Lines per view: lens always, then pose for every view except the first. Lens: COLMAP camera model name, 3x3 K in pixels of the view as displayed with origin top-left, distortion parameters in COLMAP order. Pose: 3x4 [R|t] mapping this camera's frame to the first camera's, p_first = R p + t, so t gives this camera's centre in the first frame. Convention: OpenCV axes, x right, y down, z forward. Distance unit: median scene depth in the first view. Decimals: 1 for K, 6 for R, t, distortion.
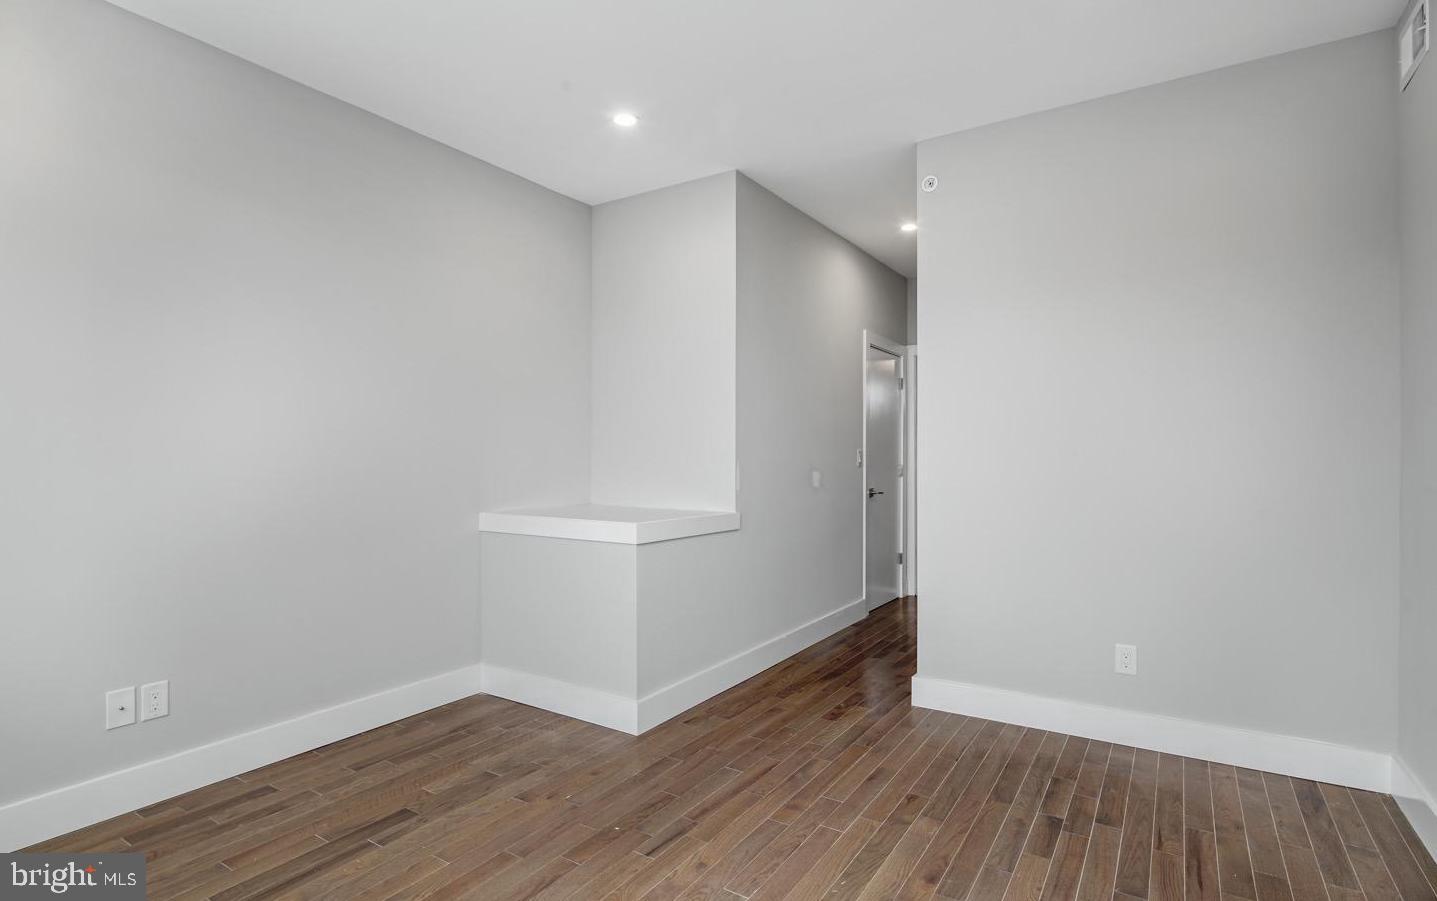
lens RADIAL K [[710.5, 0, 716.9], [0, 710.5, 450.8], [0, 0, 1]] dist [0.003639, -0.003572]
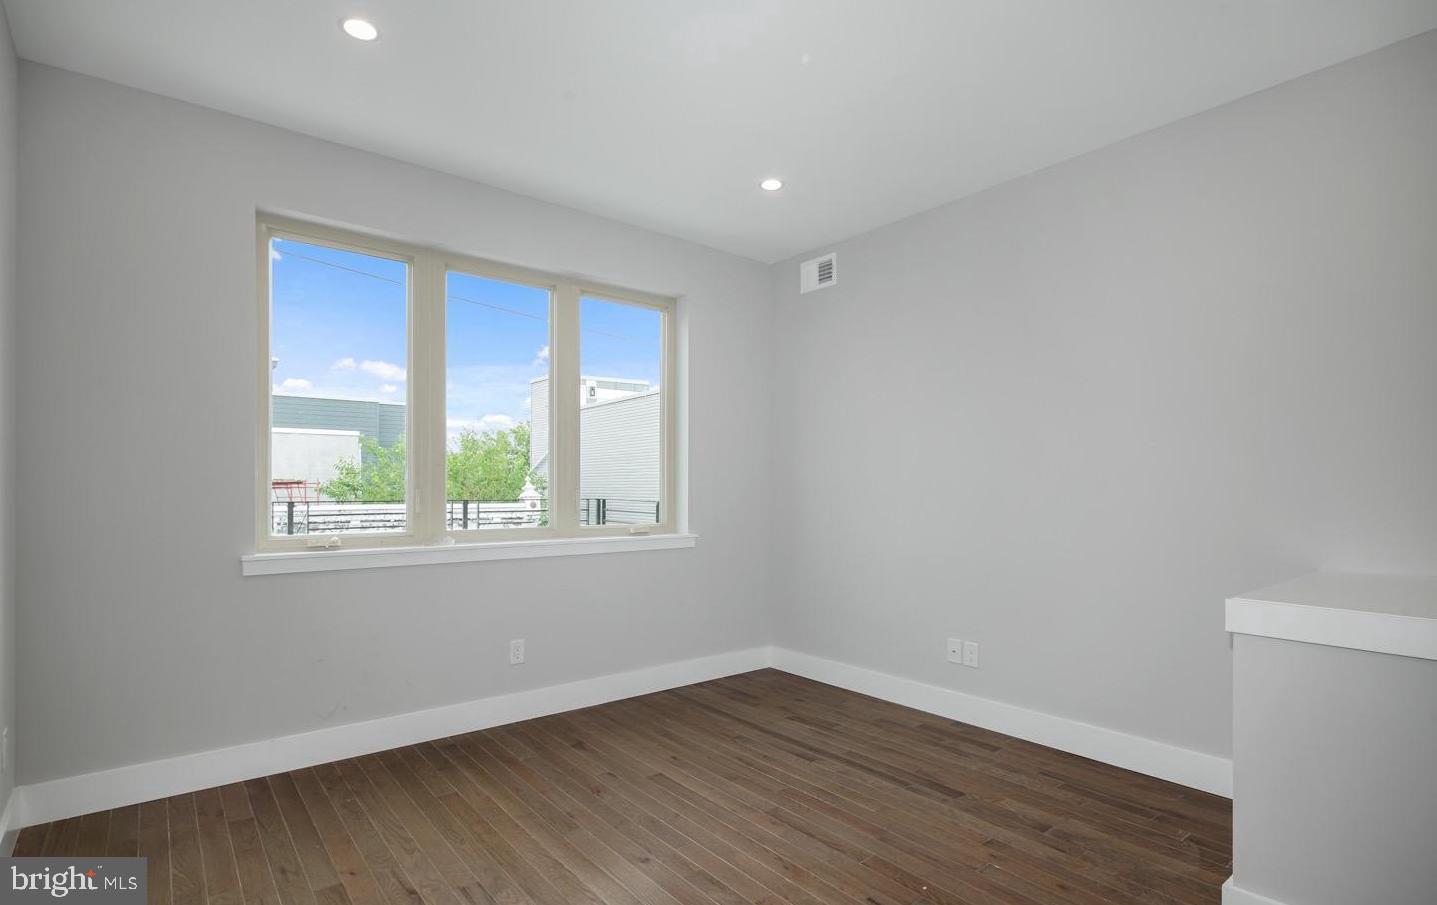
lens RADIAL K [[710.5, 0, 719.5], [0, 710.5, 454.5], [0, 0, 1]] dist [0.003639, -0.003572]
pose [[-0.318618, -0.043283, -0.946894, 0.824845], [0.010002, 0.998748, -0.049019, -0.000192], [0.947830, -0.025089, -0.317786, 1.007543]]
